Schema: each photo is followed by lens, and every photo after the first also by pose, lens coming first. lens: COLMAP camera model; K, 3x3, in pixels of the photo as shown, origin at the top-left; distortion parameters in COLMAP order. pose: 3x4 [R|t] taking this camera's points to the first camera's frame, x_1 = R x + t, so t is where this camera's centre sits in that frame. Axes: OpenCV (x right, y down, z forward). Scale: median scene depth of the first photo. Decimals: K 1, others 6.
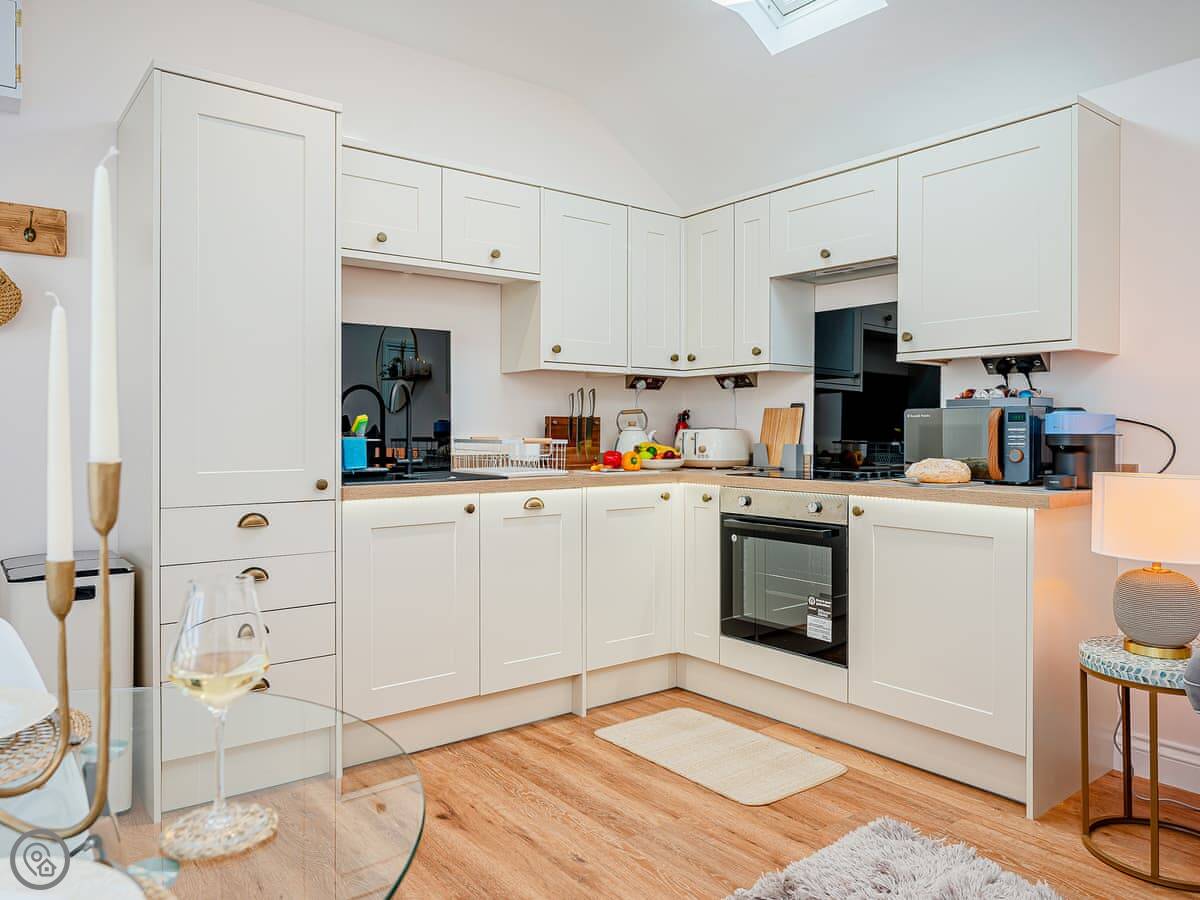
lens RADIAL K [[840.6, 0, 589.8], [0, 840.6, 434.3], [0, 0, 1]] dist [-0.001511, 0.002761]
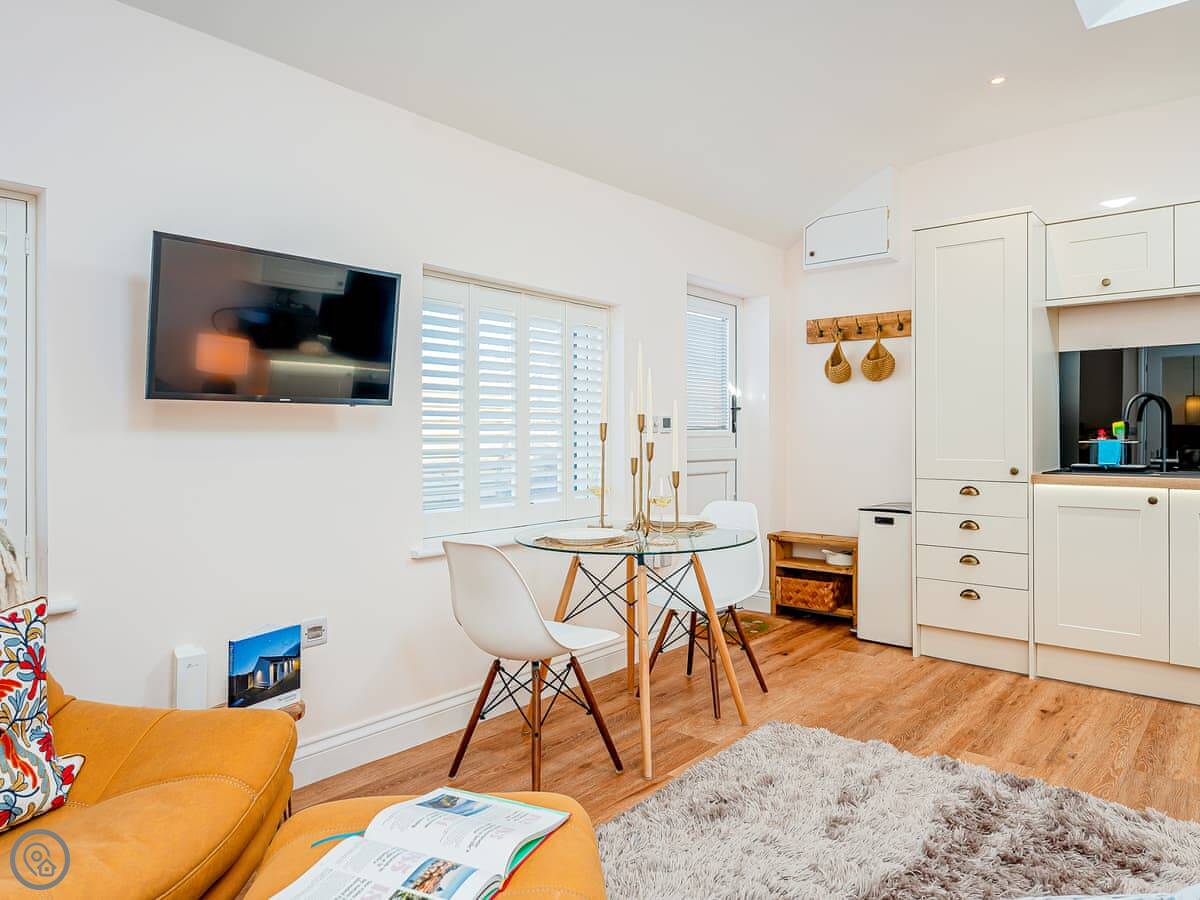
lens RADIAL K [[793.2, 0, 599.0], [0, 793.2, 441.7], [0, 0, 1]] dist [0.000009, 0.002048]
pose [[0.207653, 0.008043, -0.978170, 0.884271], [-0.005199, 0.999961, 0.007119, 0.002462], [0.978189, 0.003607, 0.207687, 0.003791]]
